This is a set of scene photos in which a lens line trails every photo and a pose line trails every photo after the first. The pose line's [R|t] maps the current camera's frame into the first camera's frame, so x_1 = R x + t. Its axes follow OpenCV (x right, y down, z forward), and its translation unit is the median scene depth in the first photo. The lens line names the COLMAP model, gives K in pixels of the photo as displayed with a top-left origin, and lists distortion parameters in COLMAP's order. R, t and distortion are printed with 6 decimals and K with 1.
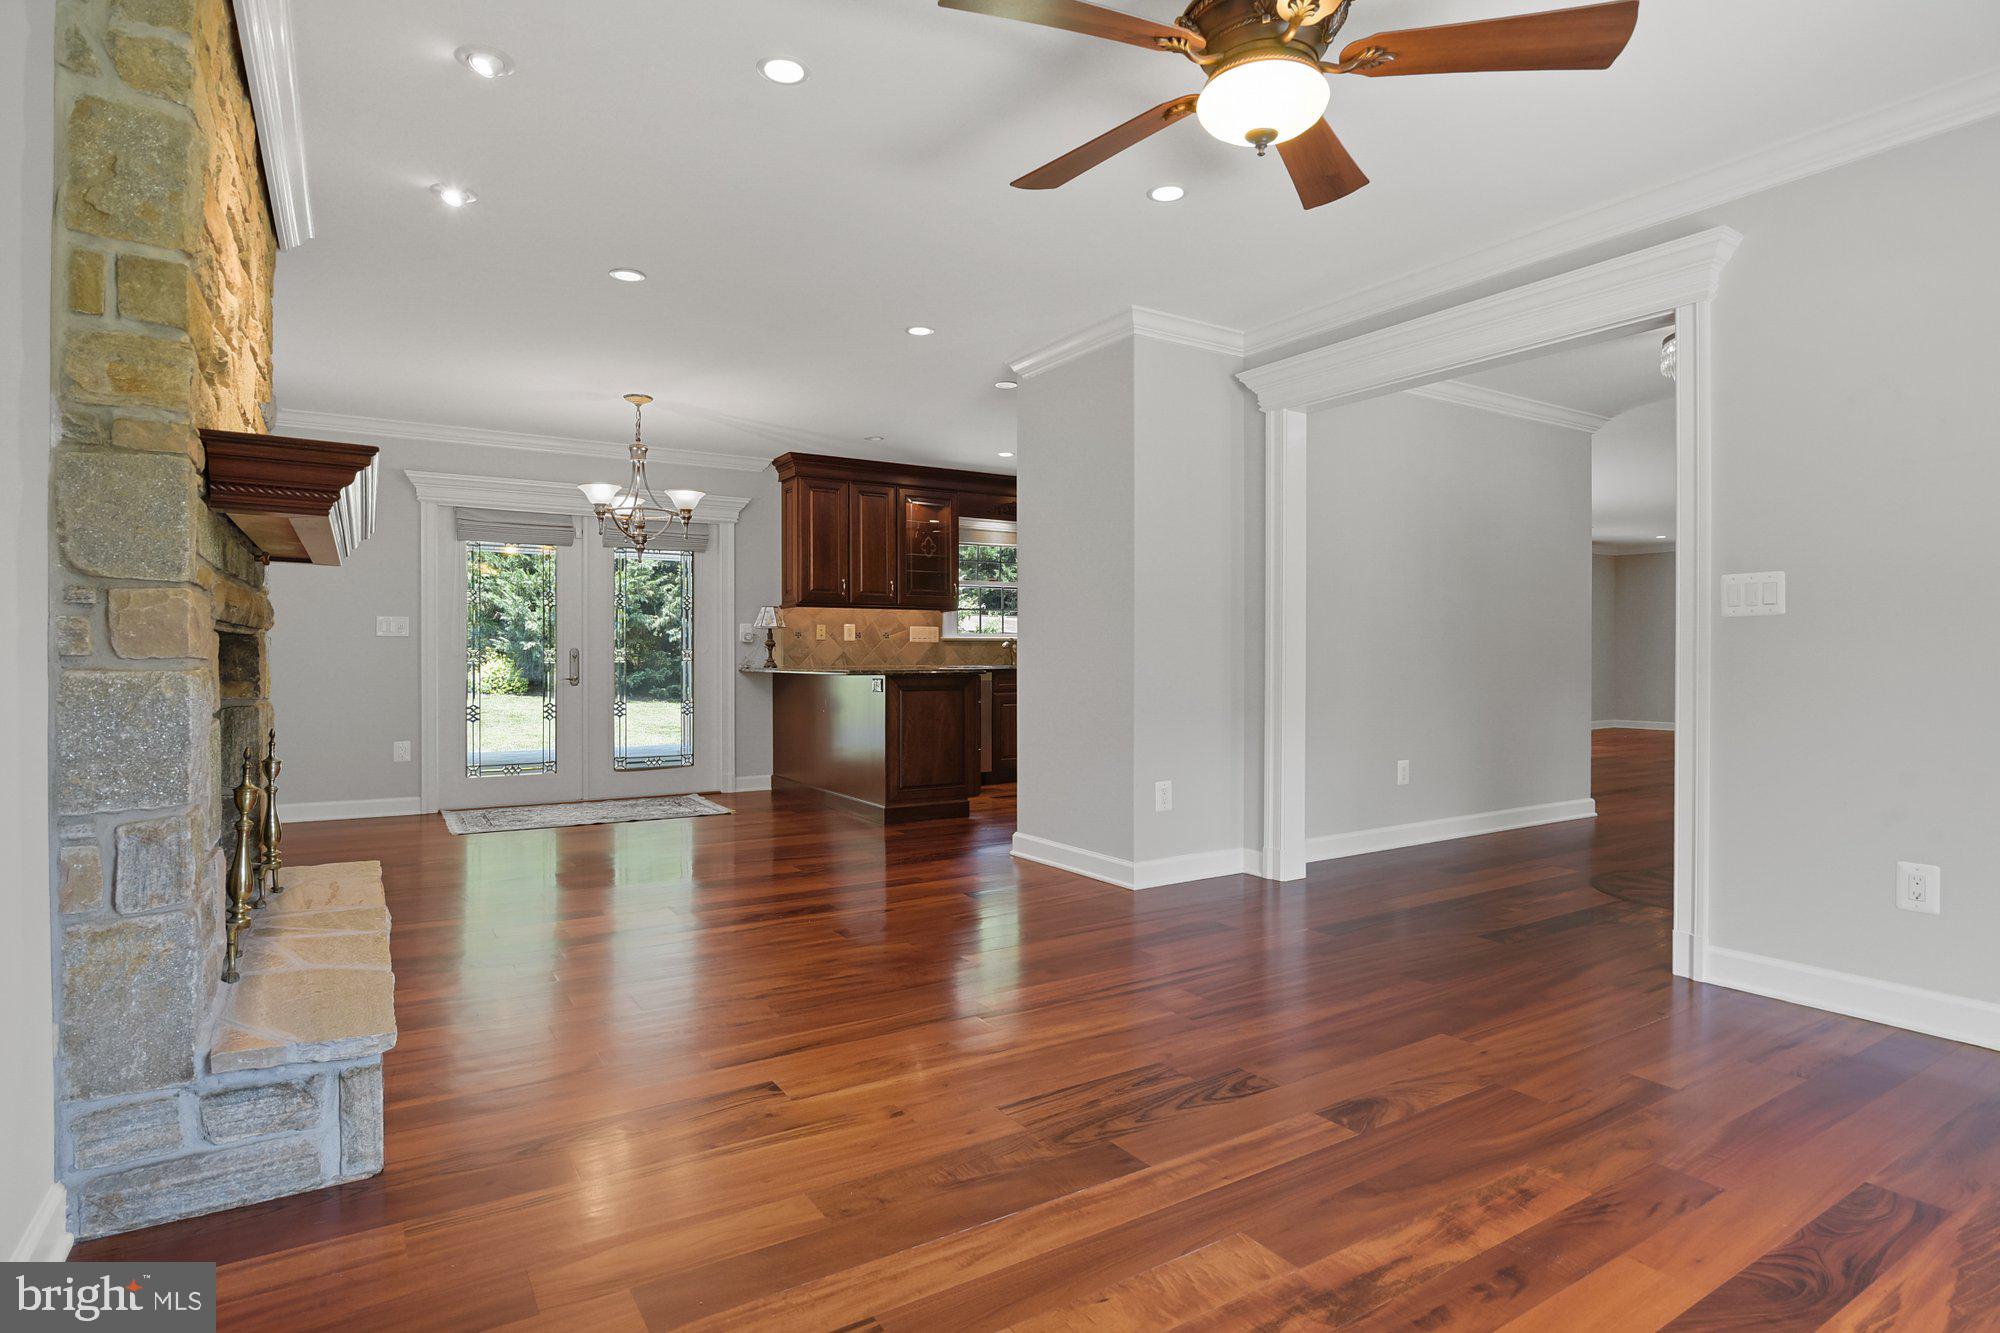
lens RADIAL K [[1022.3, 0, 1051.2], [0, 1022.3, 657.7], [0, 0, 1]] dist [-0.019925, 0.000773]
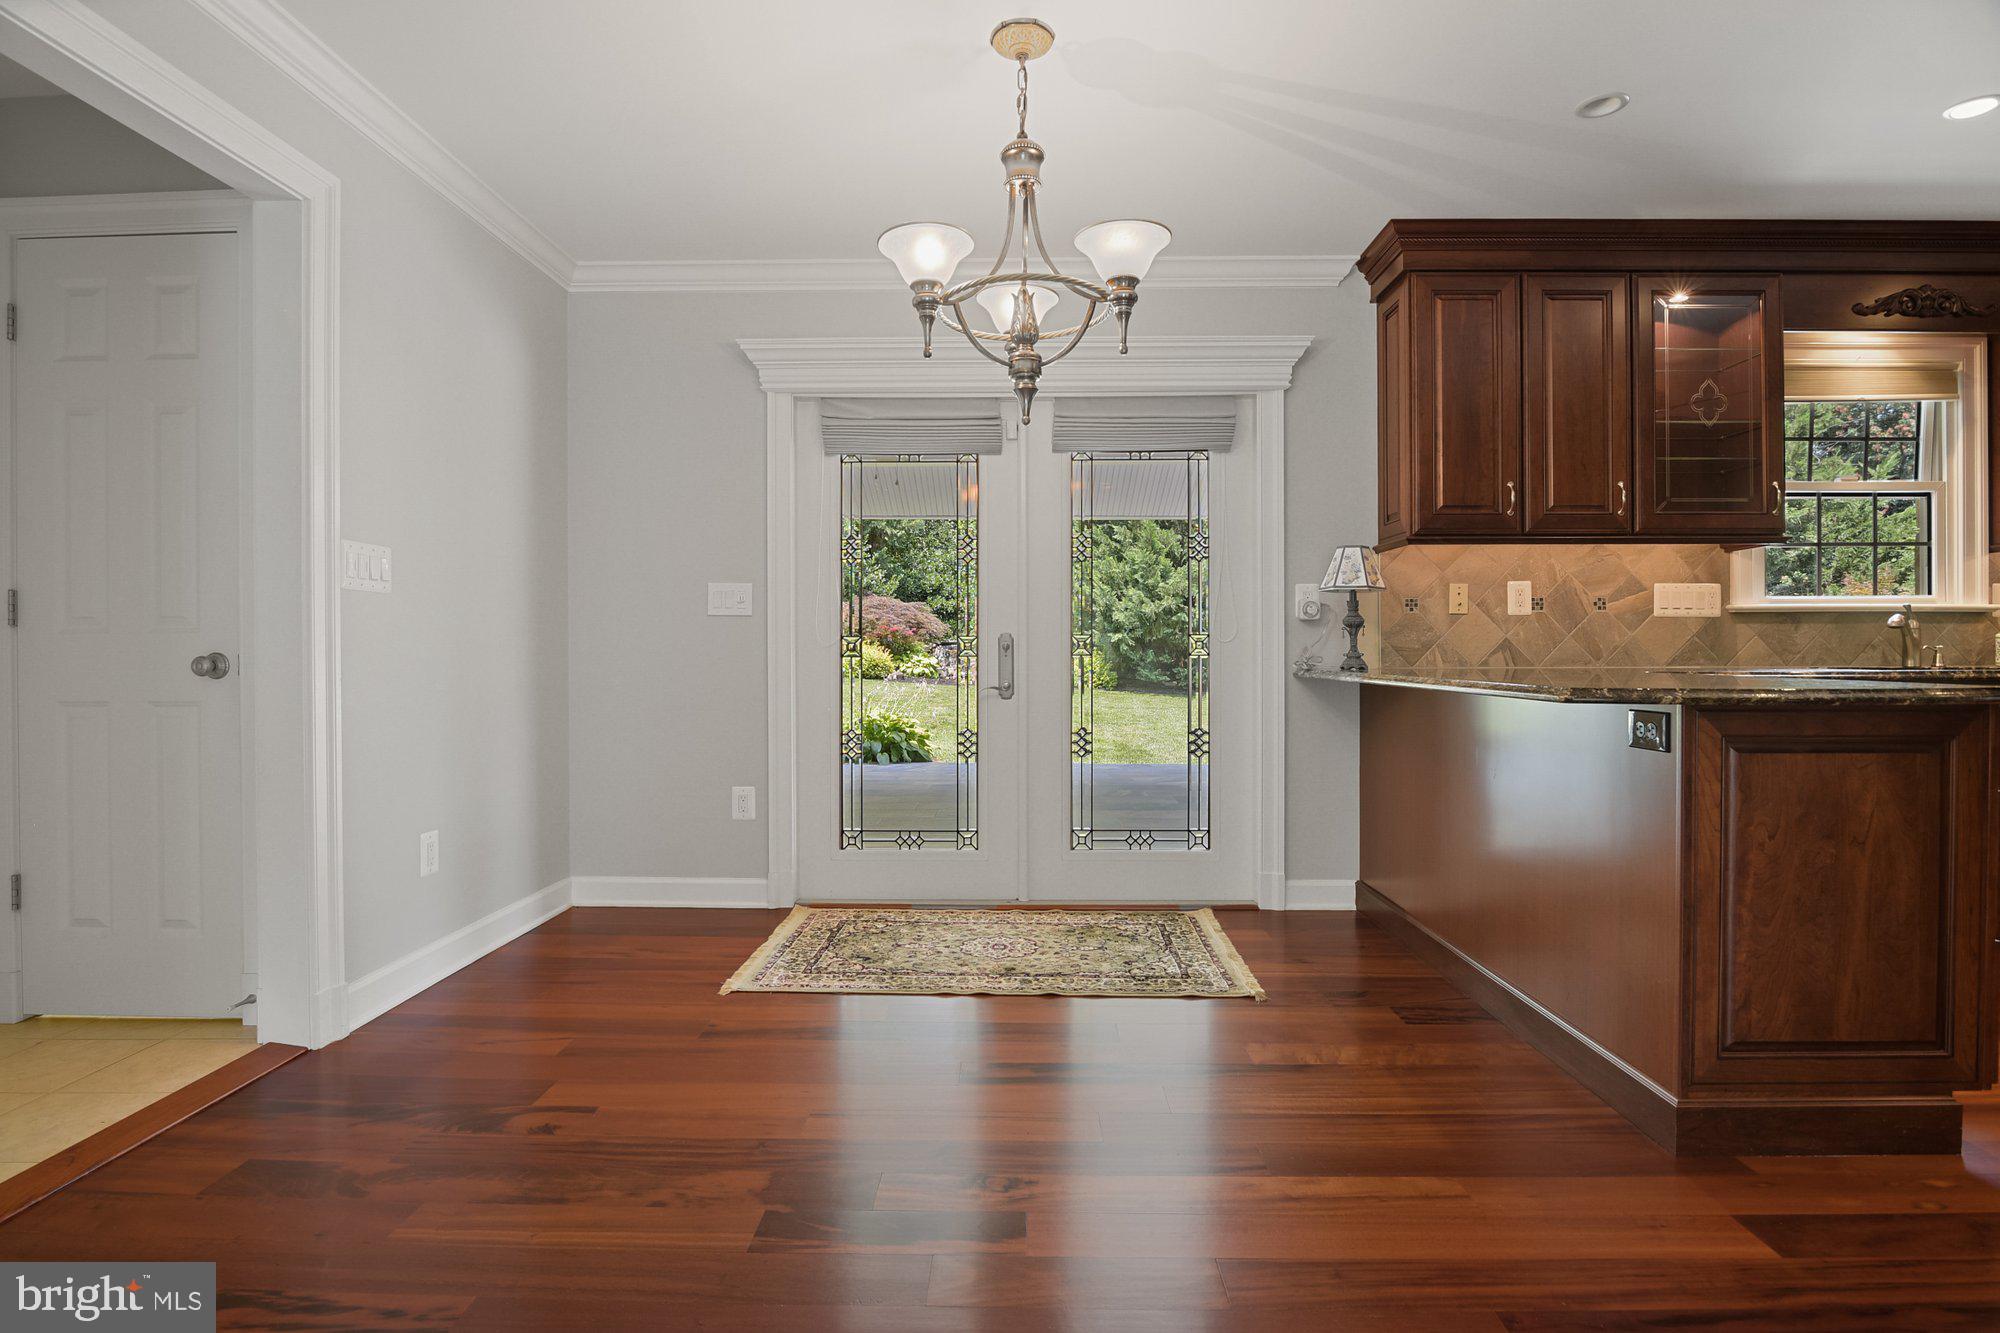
lens RADIAL K [[1022.3, 0, 1051.2], [0, 1022.3, 657.7], [0, 0, 1]] dist [-0.019925, 0.000773]
pose [[0.836444, 0.003880, -0.548039, -0.125286], [0.000252, 0.999972, 0.007465, 0.000013], [0.548053, -0.006382, 0.836420, 0.500678]]
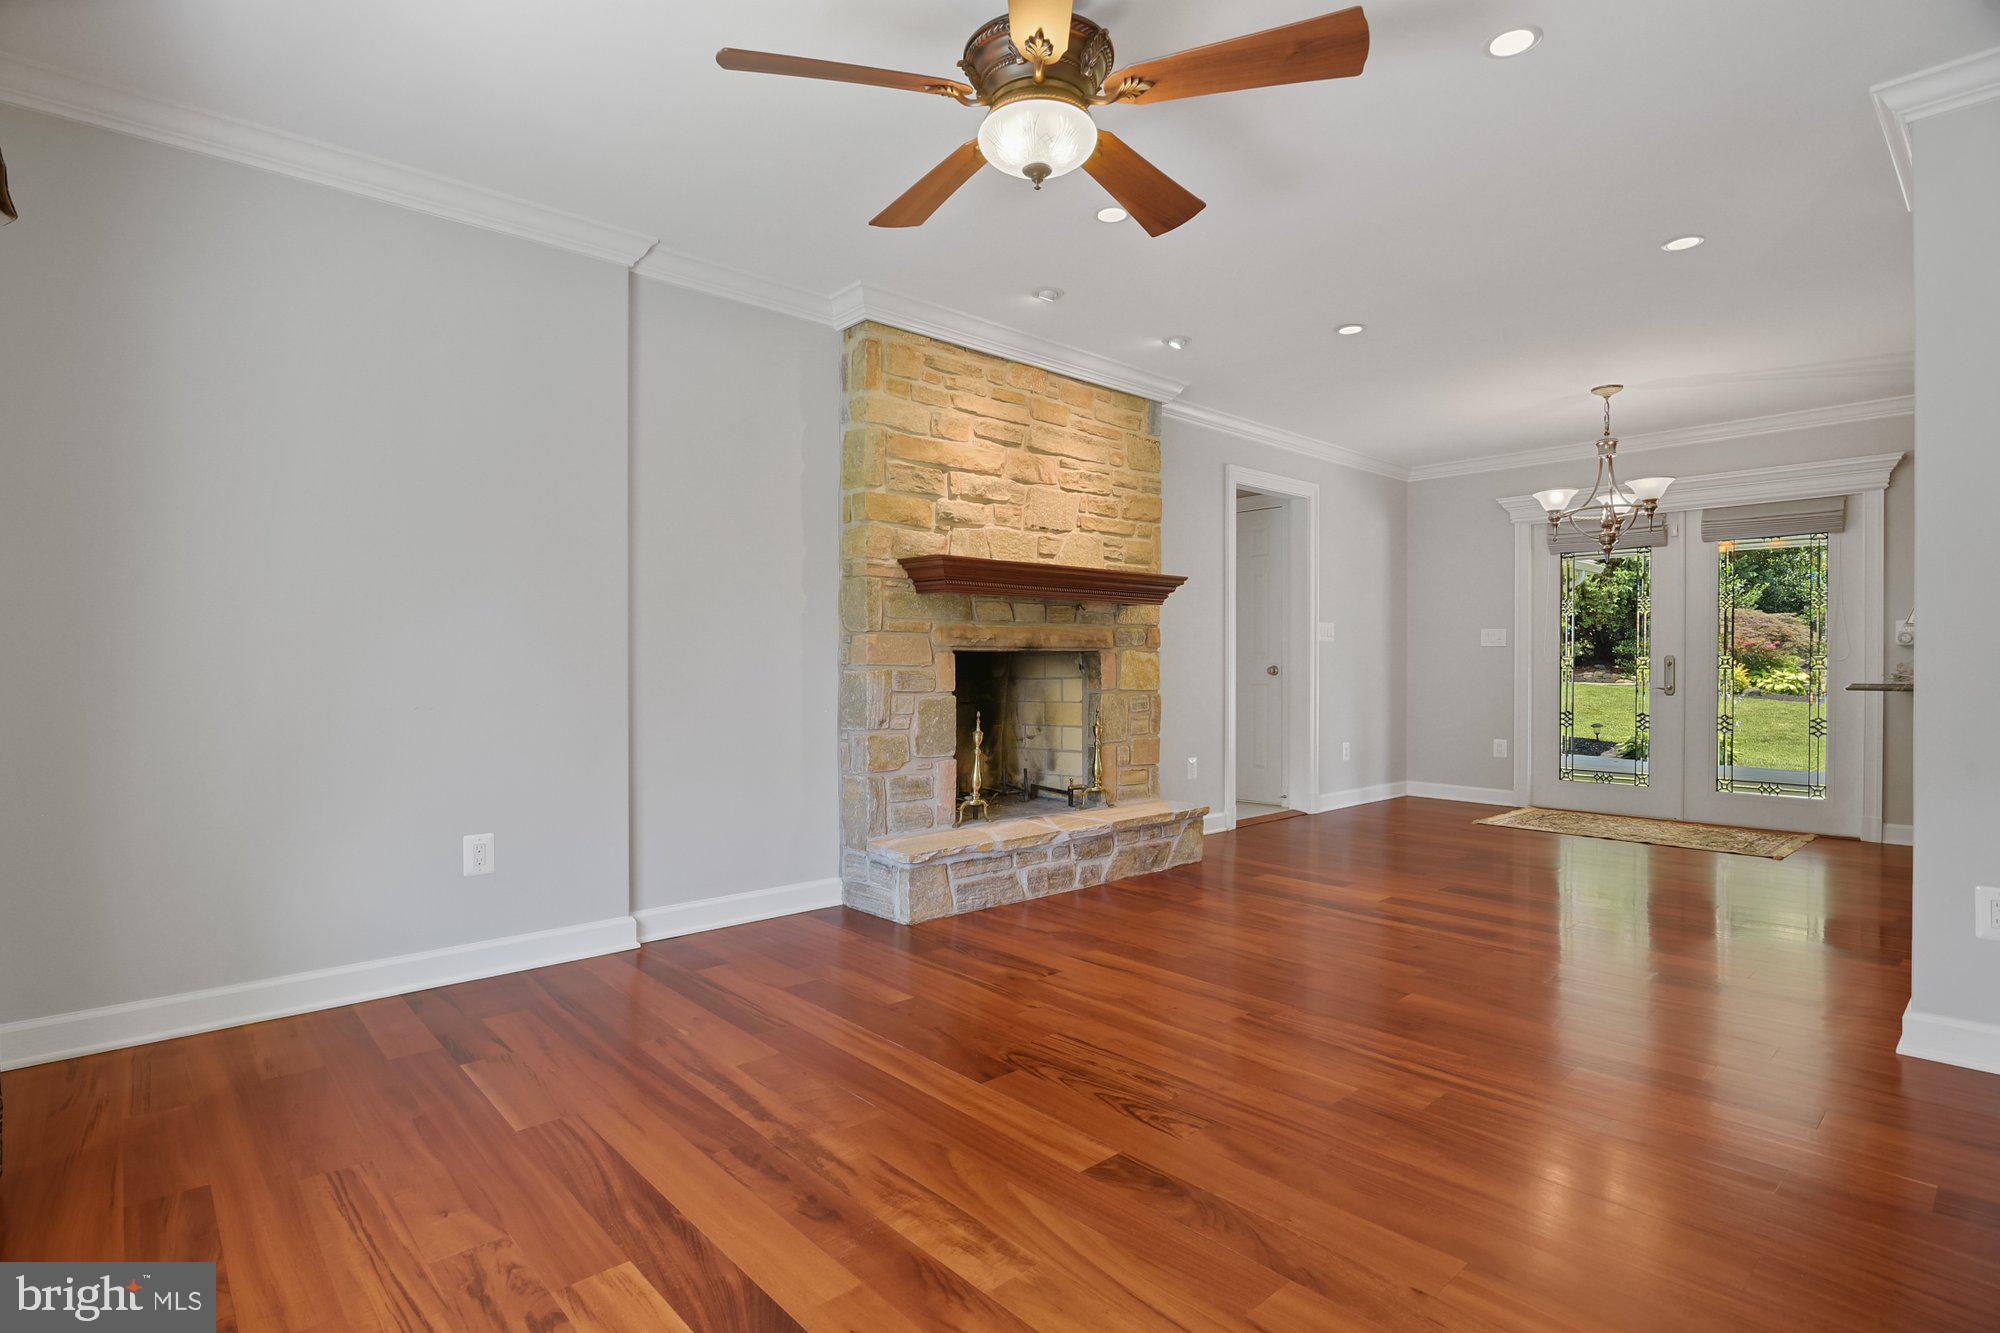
lens RADIAL K [[1023.7, 0, 952.5], [0, 1023.7, 674.7], [0, 0, 1]] dist [-0.016137, -0.000459]
pose [[0.123218, 0.010817, -0.992321, 0.348725], [-0.000859, 0.999941, 0.010793, -0.000833], [0.992379, -0.000478, 0.123220, 0.218567]]
